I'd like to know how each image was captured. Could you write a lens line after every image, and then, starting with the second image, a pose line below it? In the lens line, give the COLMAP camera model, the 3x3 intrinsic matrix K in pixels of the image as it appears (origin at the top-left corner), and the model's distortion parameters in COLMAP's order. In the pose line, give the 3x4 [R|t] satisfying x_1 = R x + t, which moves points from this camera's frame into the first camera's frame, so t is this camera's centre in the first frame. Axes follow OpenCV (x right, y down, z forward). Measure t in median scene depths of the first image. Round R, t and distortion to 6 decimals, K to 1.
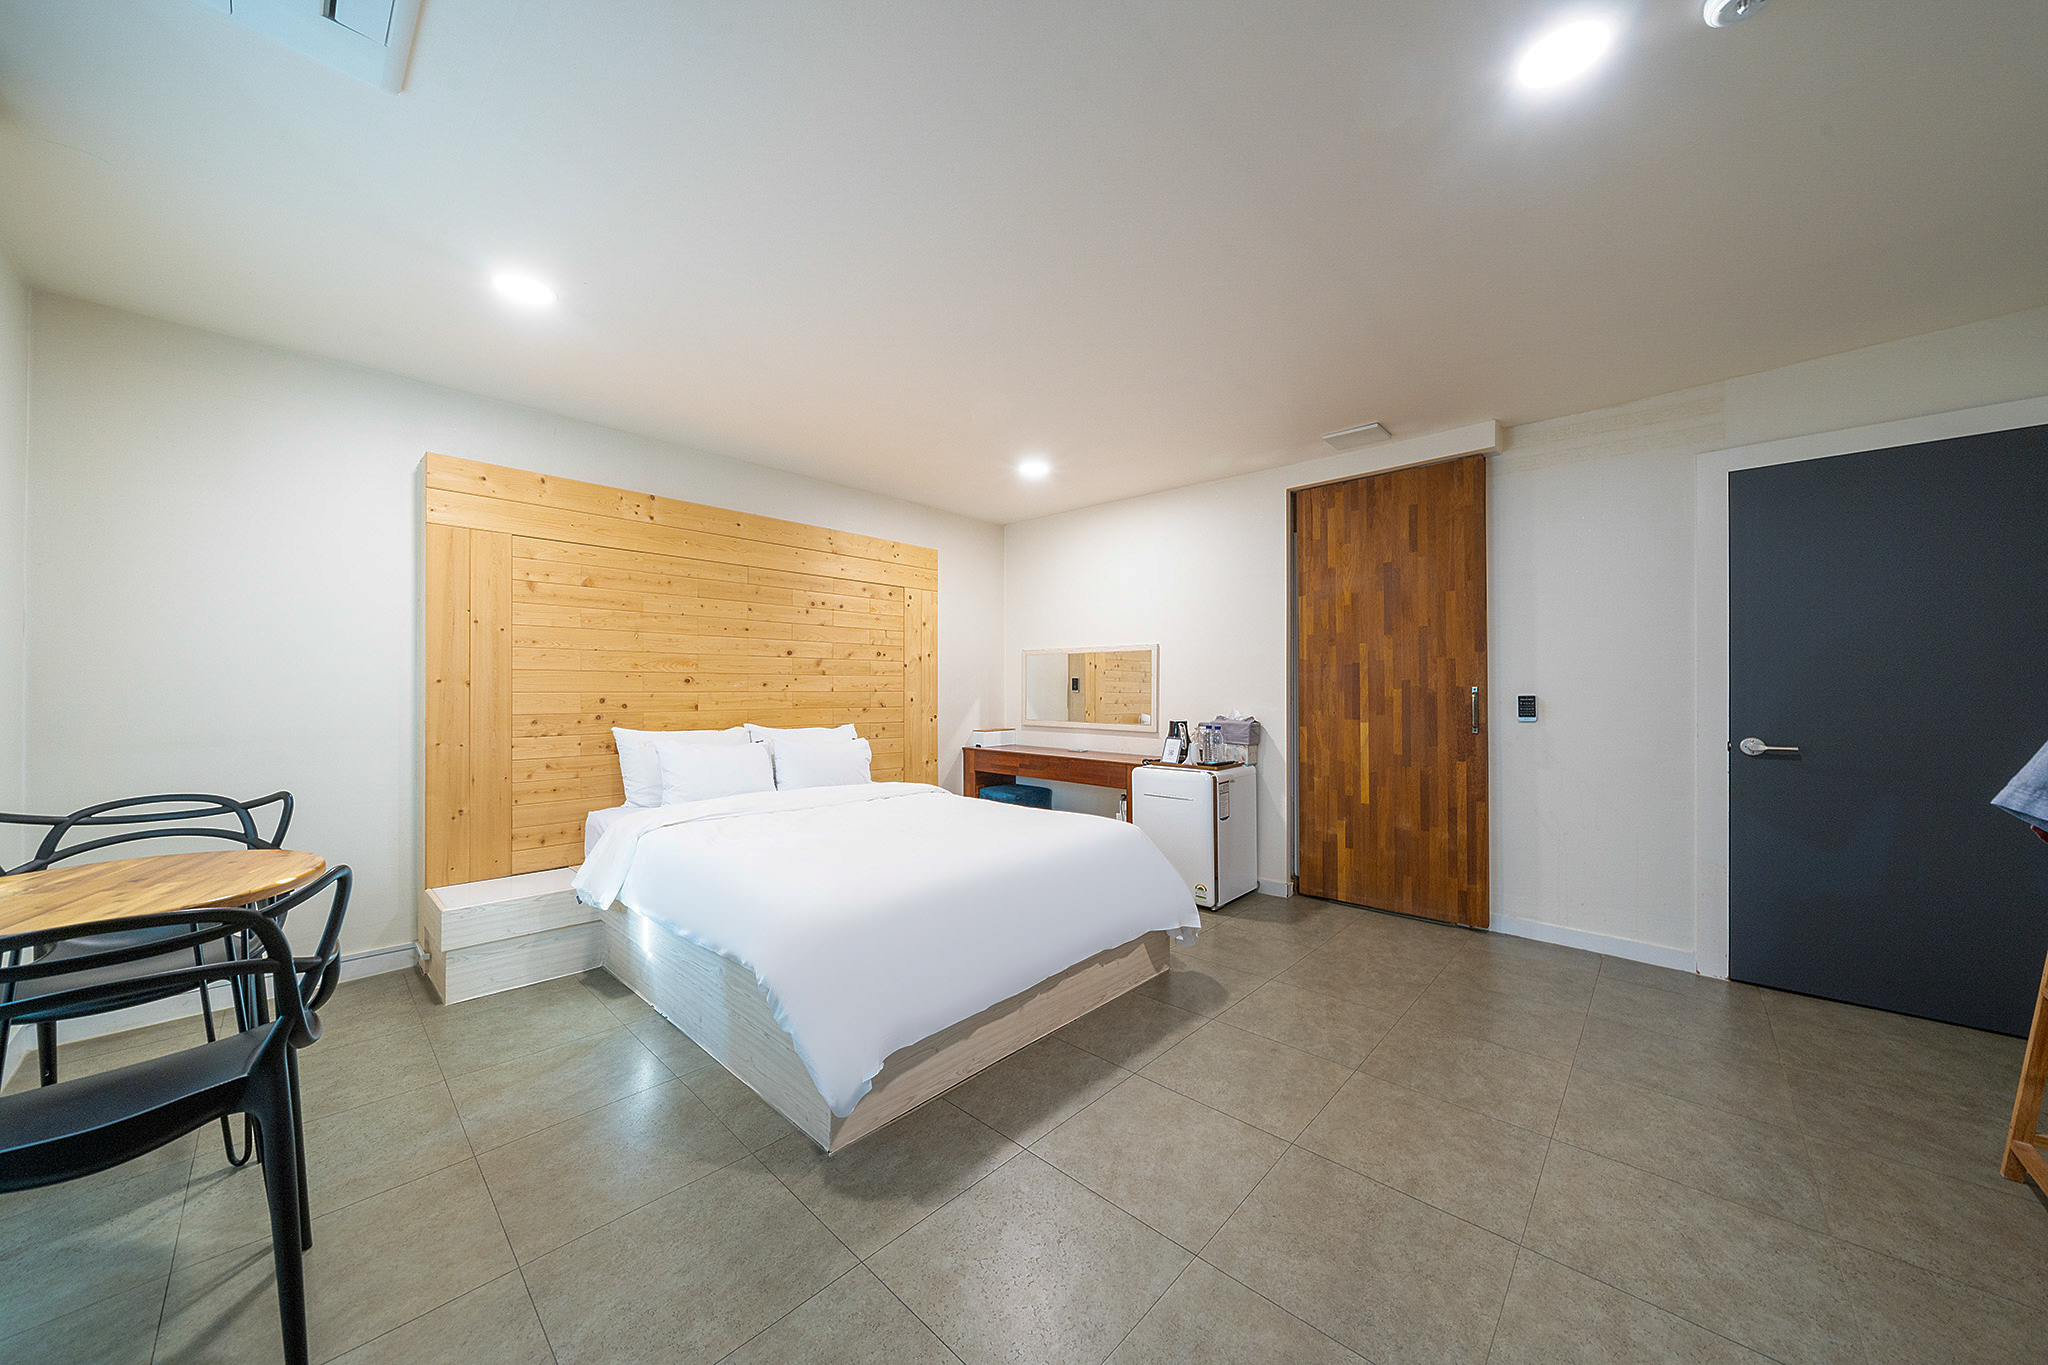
lens RADIAL K [[702.5, 0, 1022.2], [0, 702.5, 687.9], [0, 0, 1]] dist [-0.001903, 0.000255]
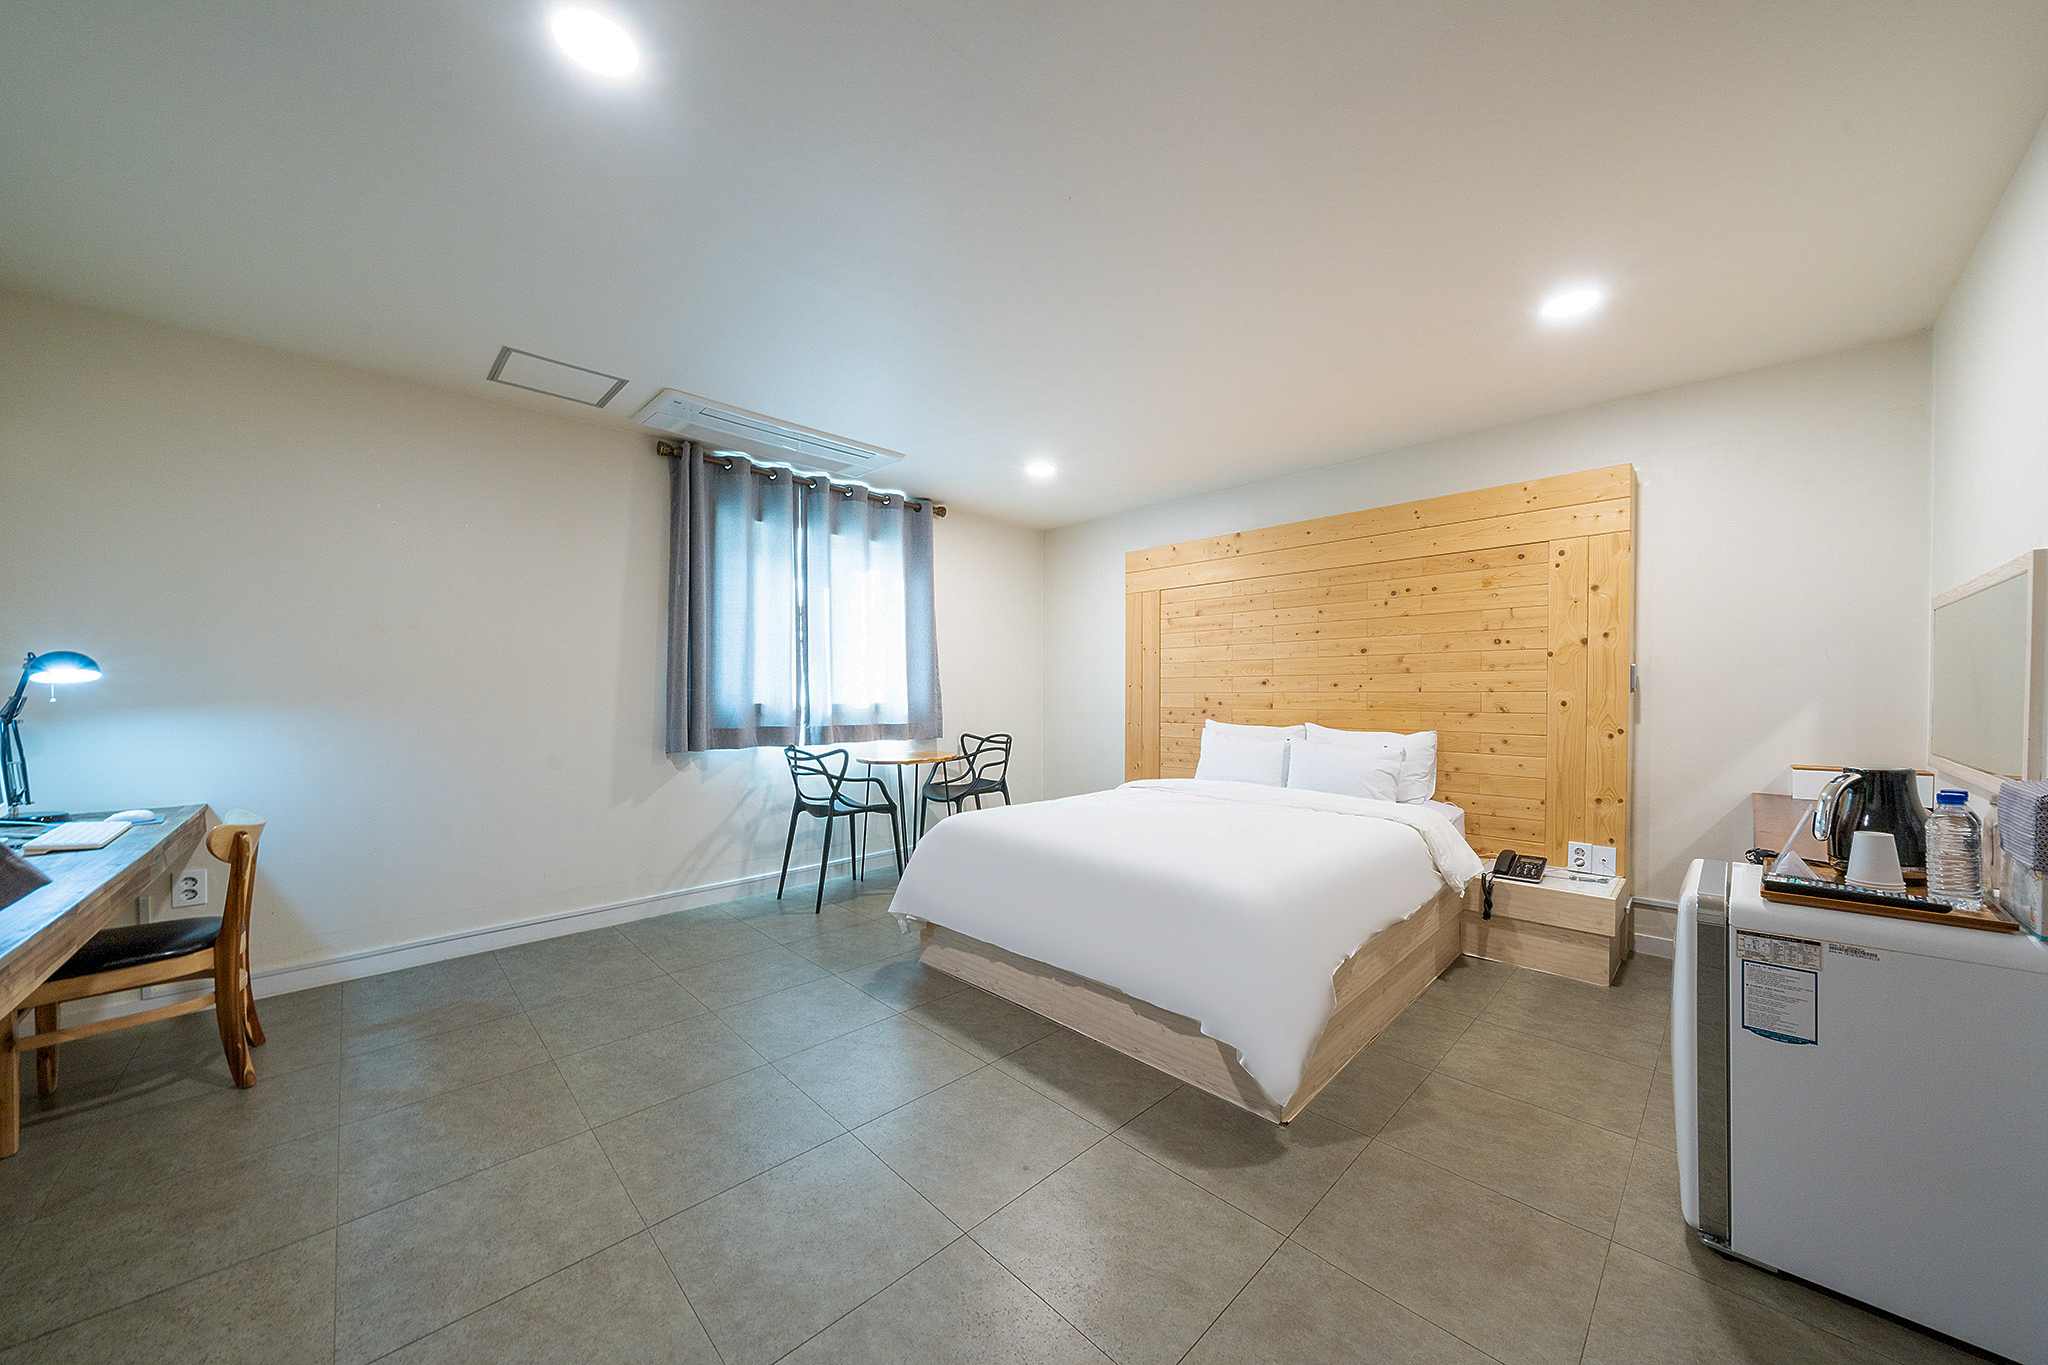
lens RADIAL K [[702.5, 0, 1022.2], [0, 702.5, 687.9], [0, 0, 1]] dist [-0.001903, 0.000255]
pose [[-0.050835, -0.011023, -0.998646, 0.779482], [0.004126, 0.999928, -0.011248, 0.010577], [0.998699, -0.004692, -0.050786, 0.729184]]
